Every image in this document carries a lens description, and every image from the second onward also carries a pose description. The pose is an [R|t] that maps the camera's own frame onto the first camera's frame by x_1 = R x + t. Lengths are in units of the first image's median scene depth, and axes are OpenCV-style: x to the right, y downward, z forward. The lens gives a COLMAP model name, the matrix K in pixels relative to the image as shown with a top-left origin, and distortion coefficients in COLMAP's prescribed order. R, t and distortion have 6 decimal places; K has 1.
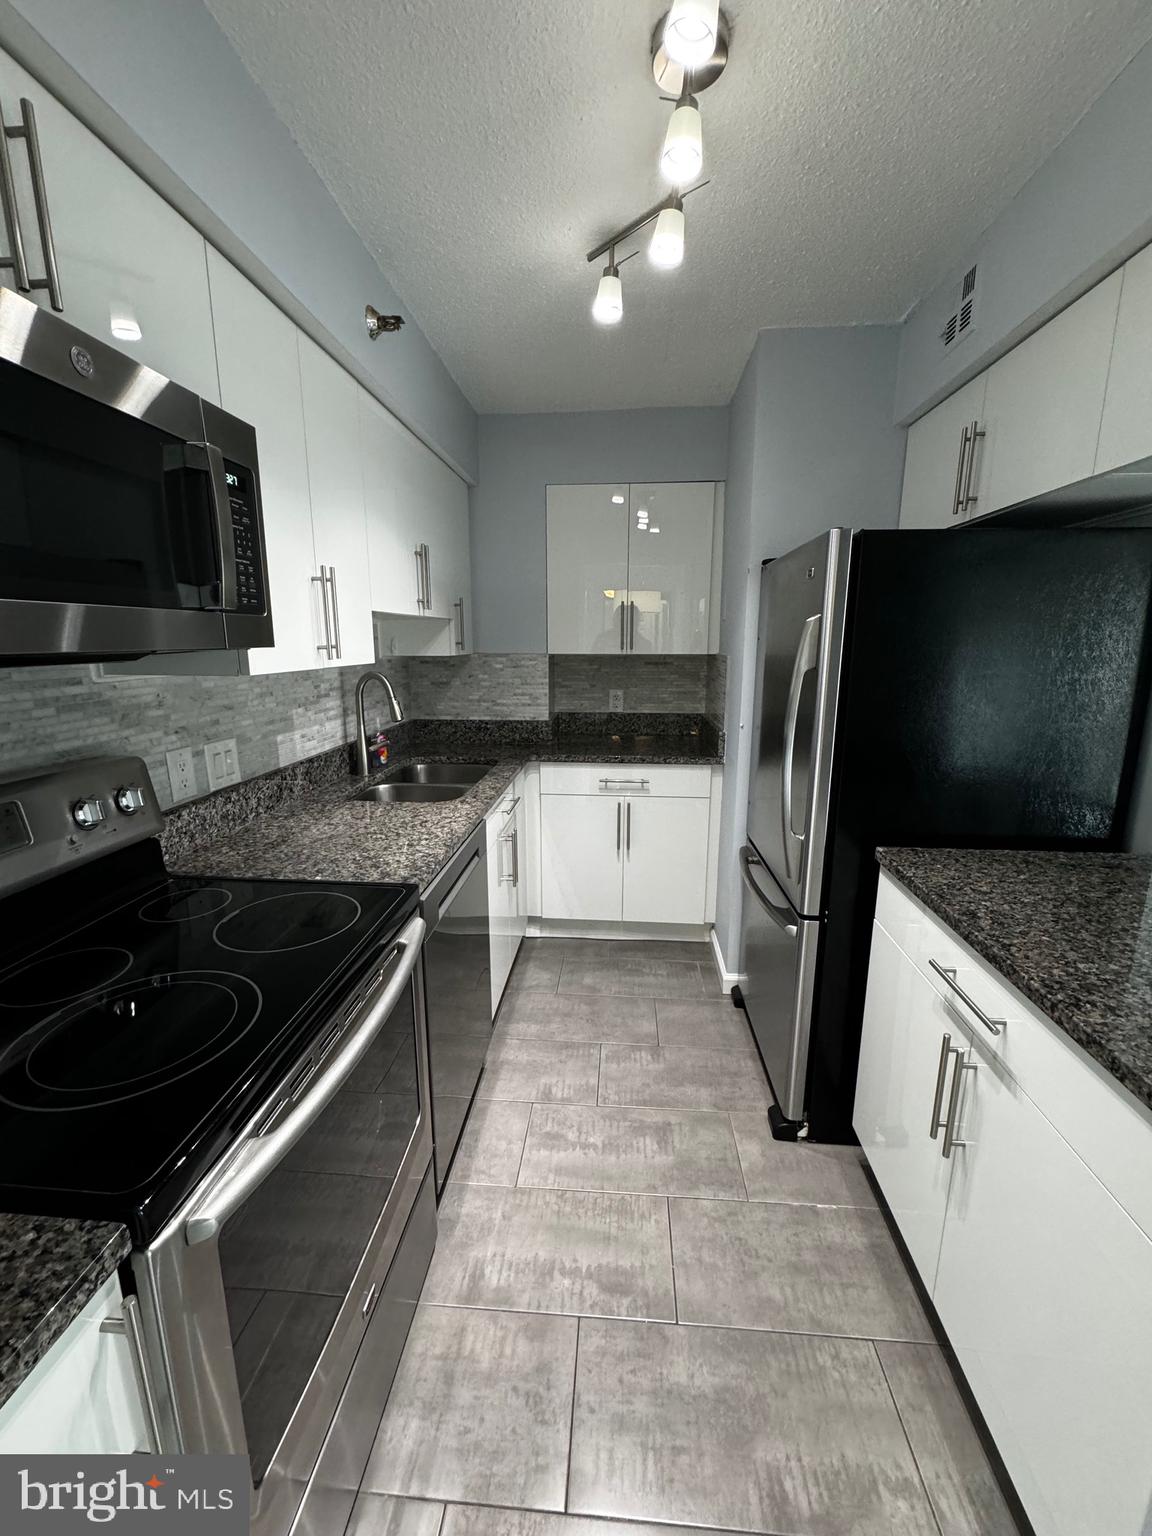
lens RADIAL K [[611.9, 0, 576.3], [0, 611.9, 766.5], [0, 0, 1]] dist [-0.001878, 0.000192]
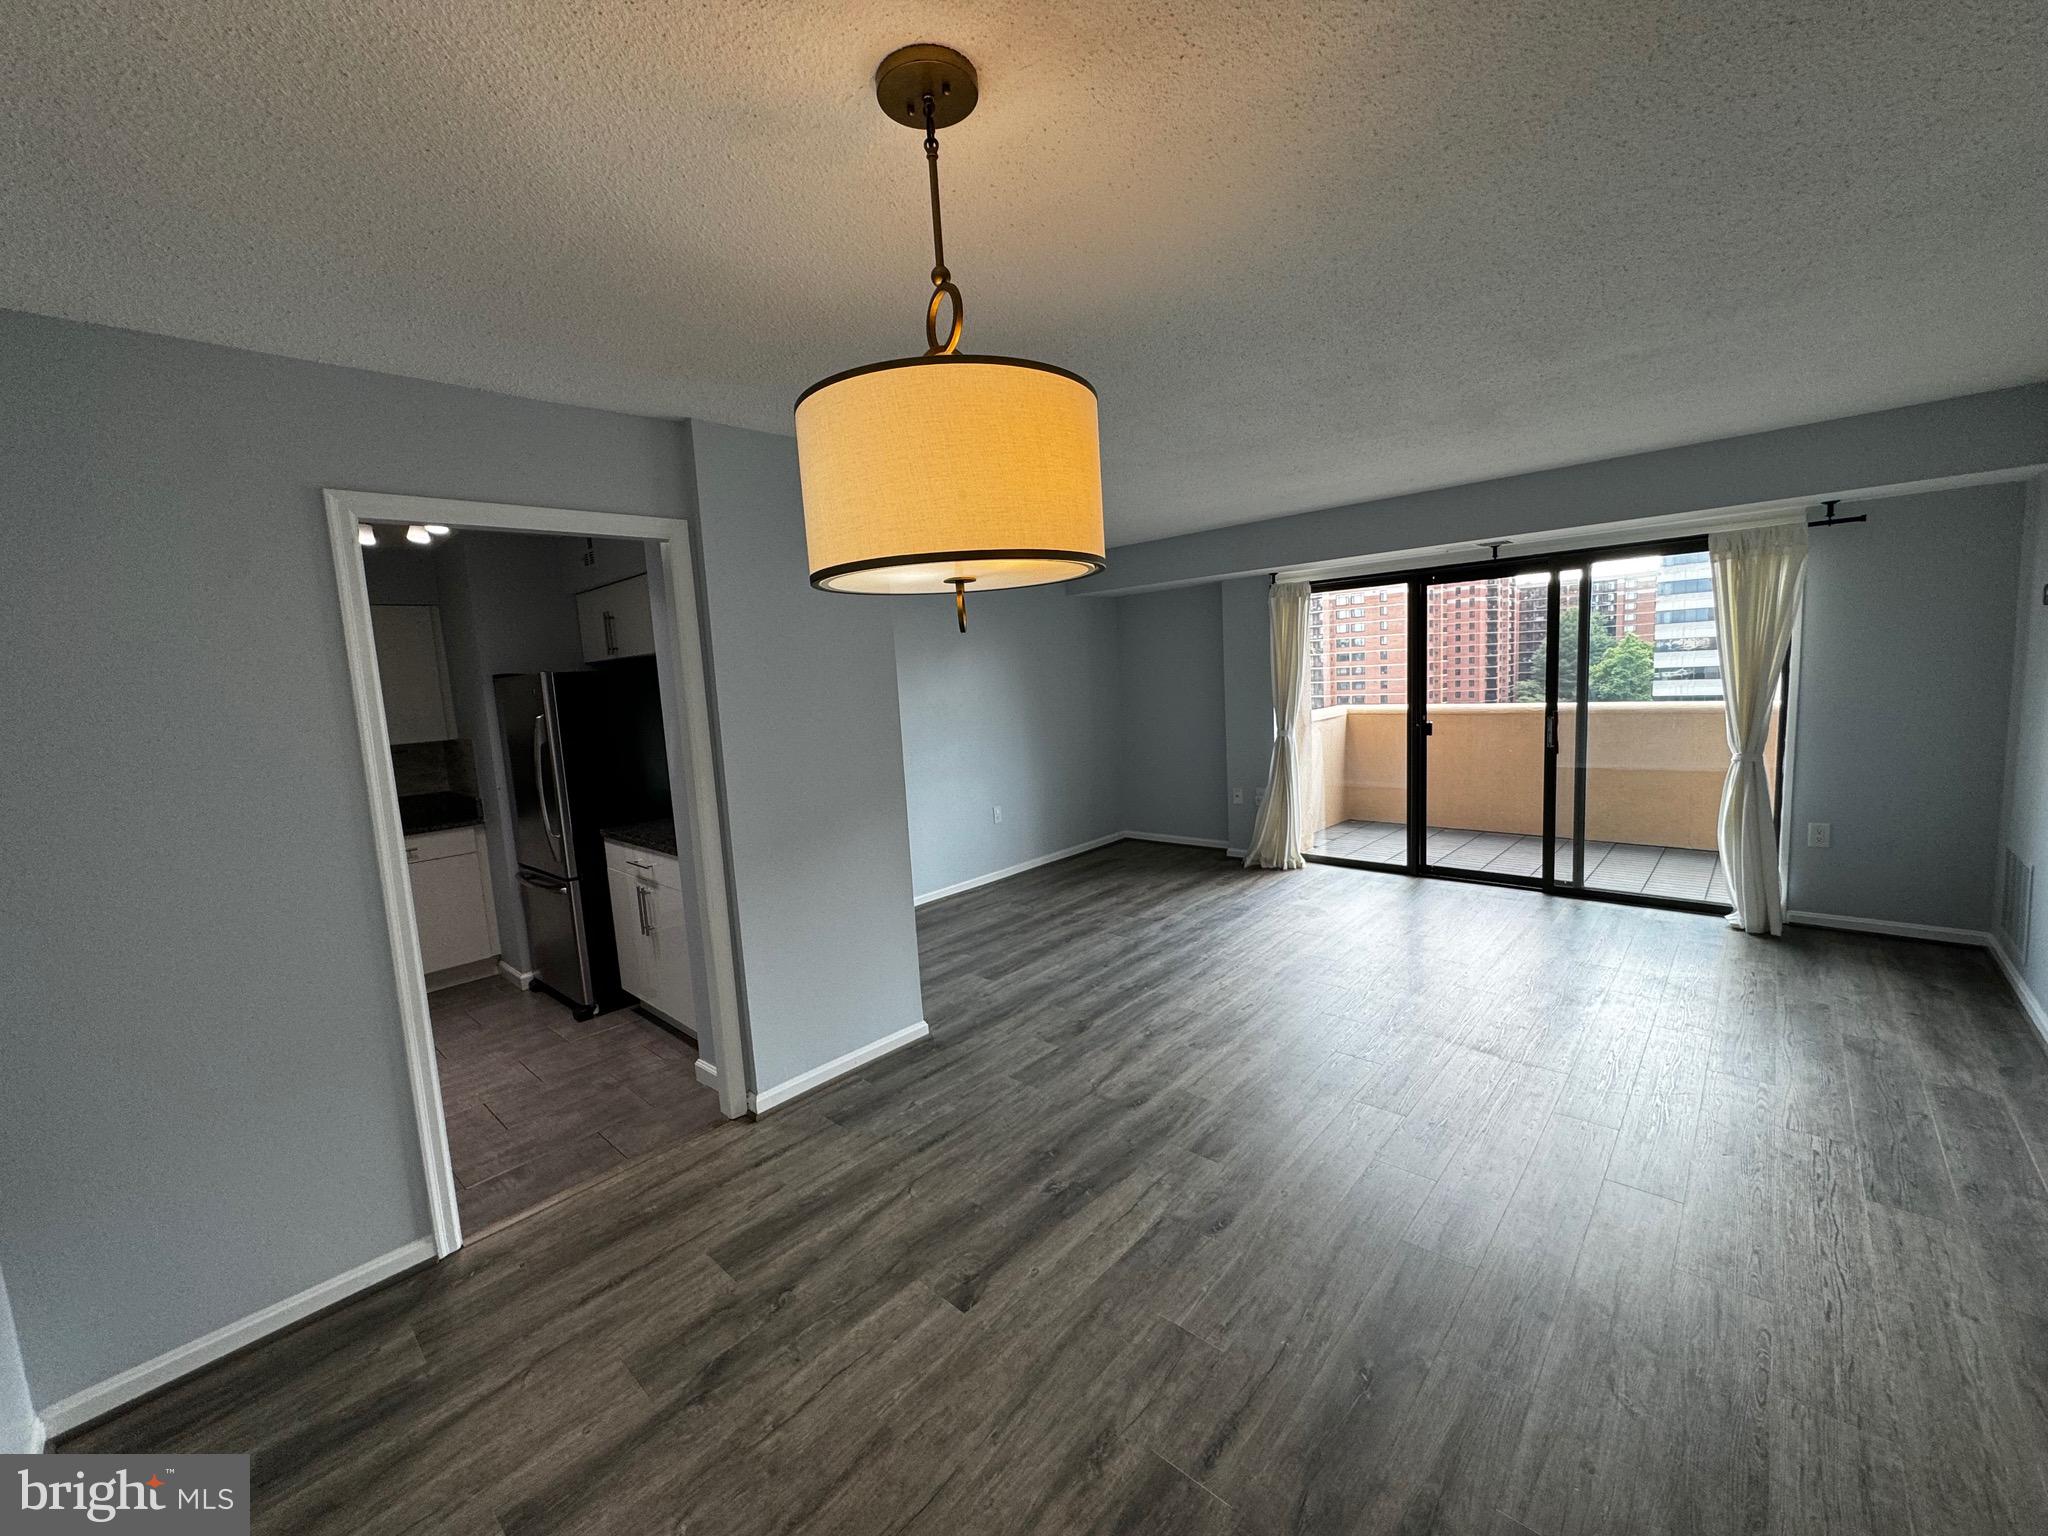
lens RADIAL K [[815.8, 0, 1024.0], [0, 815.8, 767.9], [0, 0, 1]] dist [-0.001878, 0.000192]
pose [[0.614903, -0.127761, 0.778184, -0.607936], [0.216730, 0.976170, -0.010989, 0.237431], [-0.758236, 0.175413, 0.627940, -1.523695]]
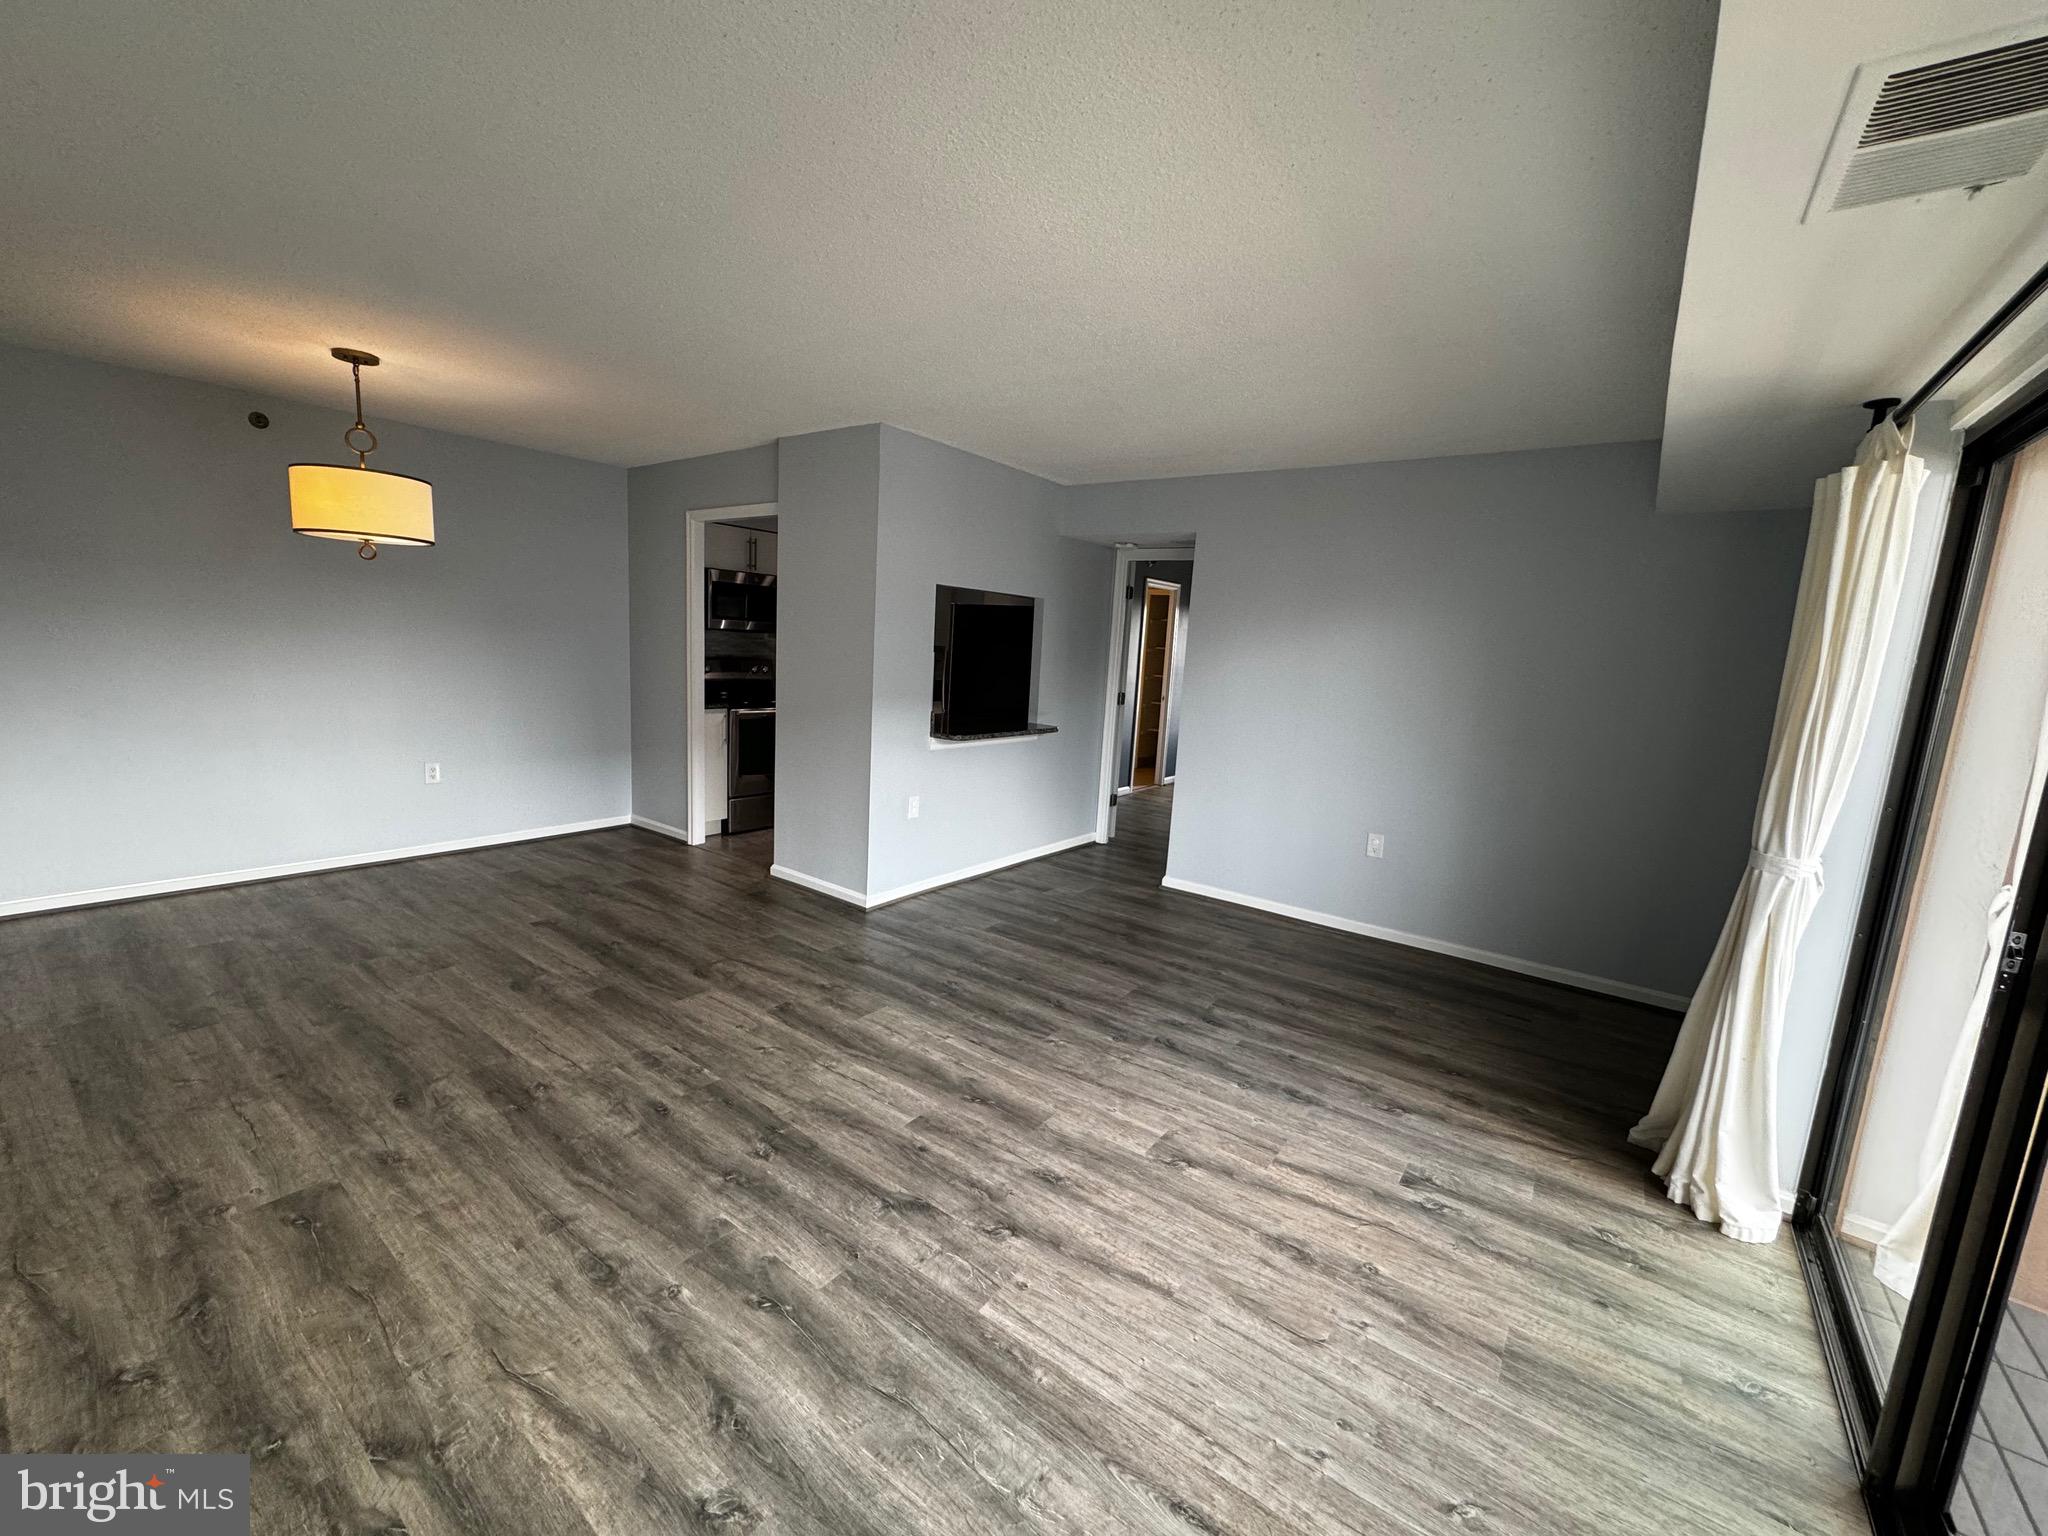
lens RADIAL K [[815.8, 0, 1021.2], [0, 815.8, 774.8], [0, 0, 1]] dist [-0.001878, 0.000192]
pose [[0.844068, 0.135713, -0.518779, 2.521534], [-0.165109, 0.986218, -0.010642, 0.370092], [0.510185, 0.094638, 0.854842, -1.870874]]
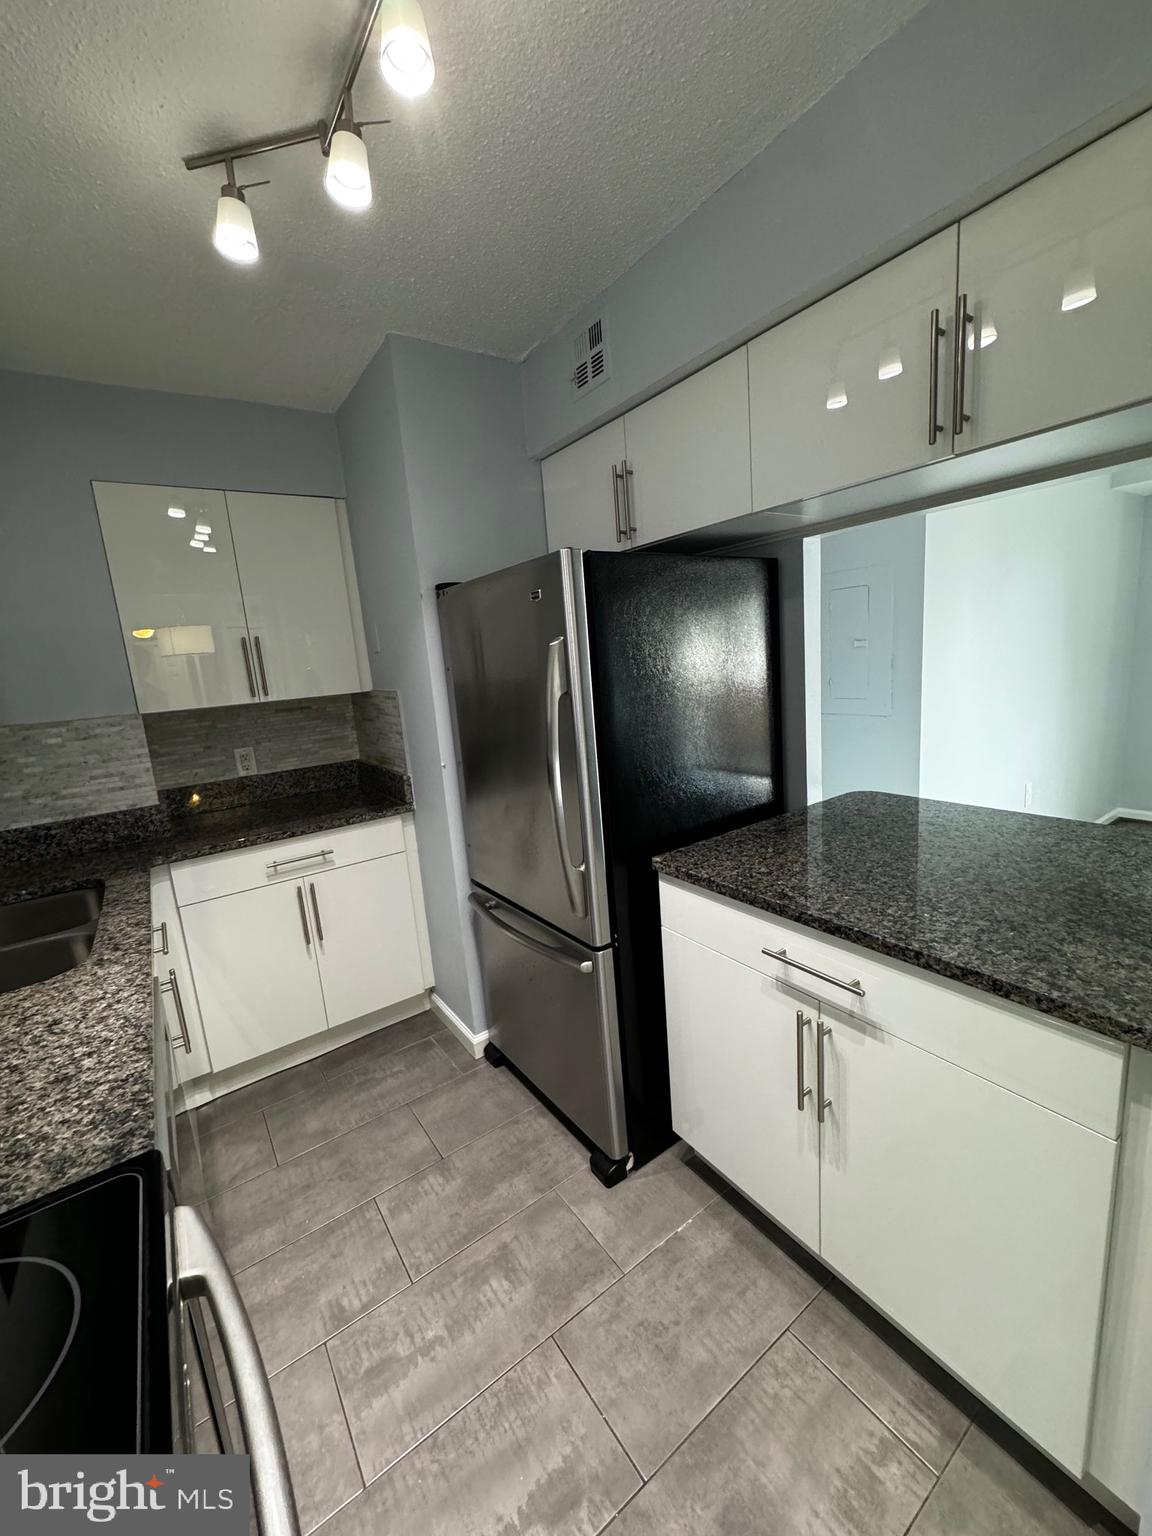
lens RADIAL K [[611.9, 0, 577.0], [0, 611.9, 766.7], [0, 0, 1]] dist [-0.001878, 0.000192]
pose [[0.765813, -0.176120, 0.618476, -0.193178], [0.206373, 0.978203, 0.023022, -0.061217], [-0.609049, 0.110006, 0.785467, 0.232649]]
